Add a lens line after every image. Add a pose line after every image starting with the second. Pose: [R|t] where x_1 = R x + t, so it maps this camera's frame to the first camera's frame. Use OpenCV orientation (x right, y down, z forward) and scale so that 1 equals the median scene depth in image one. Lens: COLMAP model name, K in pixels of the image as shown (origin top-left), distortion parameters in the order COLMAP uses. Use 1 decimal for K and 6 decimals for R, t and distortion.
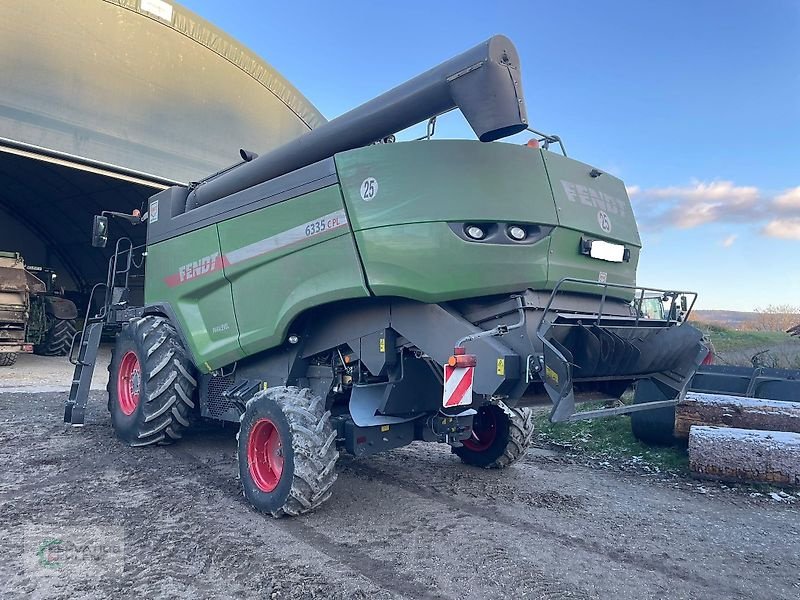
lens RADIAL K [[601.0, 0, 401.9], [0, 601.0, 300.6], [0, 0, 1]] dist [0.088496, -0.102247]
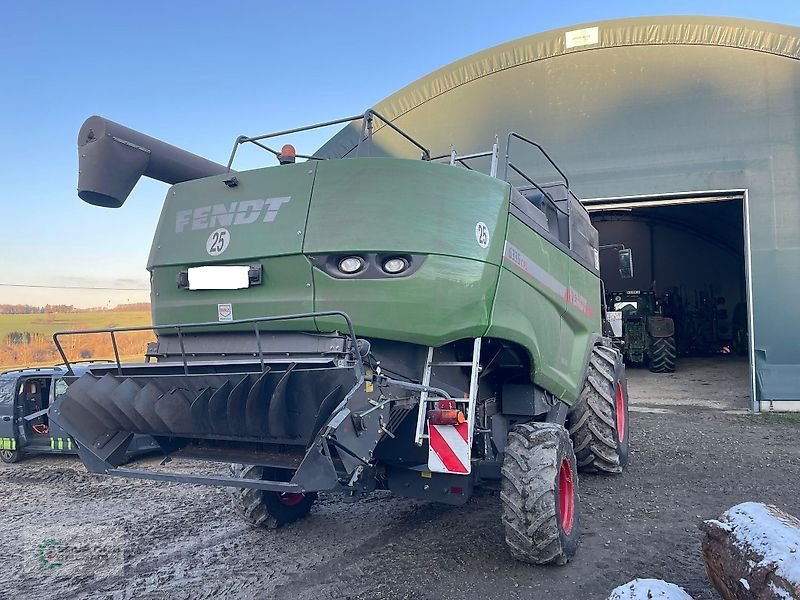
lens RADIAL K [[601.0, 0, 401.9], [0, 601.0, 300.6], [0, 0, 1]] dist [0.088496, -0.102247]
pose [[0.356534, -0.096459, -0.929290, 1.065507], [0.081765, 0.994061, -0.071812, 0.023575], [0.930698, -0.050380, 0.362303, 0.852948]]
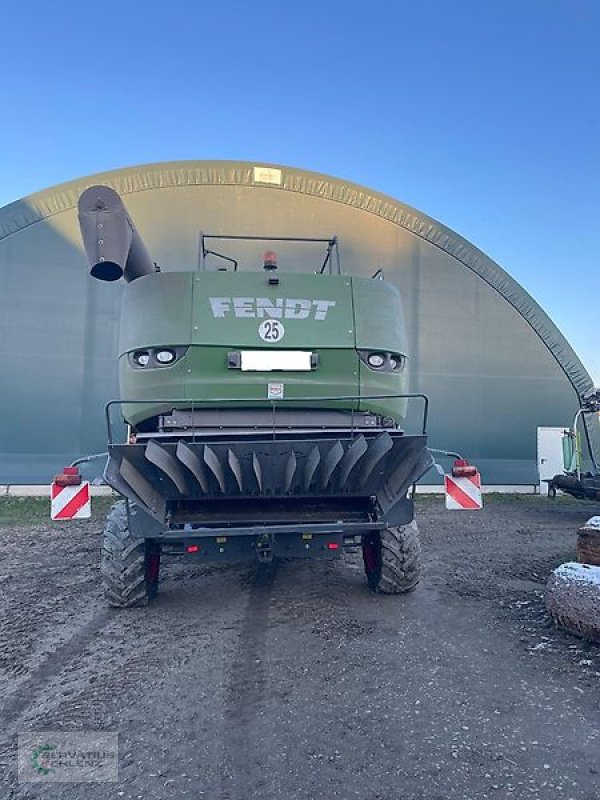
lens RADIAL K [[601.0, 0, 304.0], [0, 601.0, 398.1], [0, 0, 1]] dist [0.088496, -0.102247]
pose [[0.803466, -0.075492, -0.590546, 0.845946], [0.061341, 0.997146, -0.044012, 0.018347], [0.592183, -0.000863, 0.805803, 0.246938]]
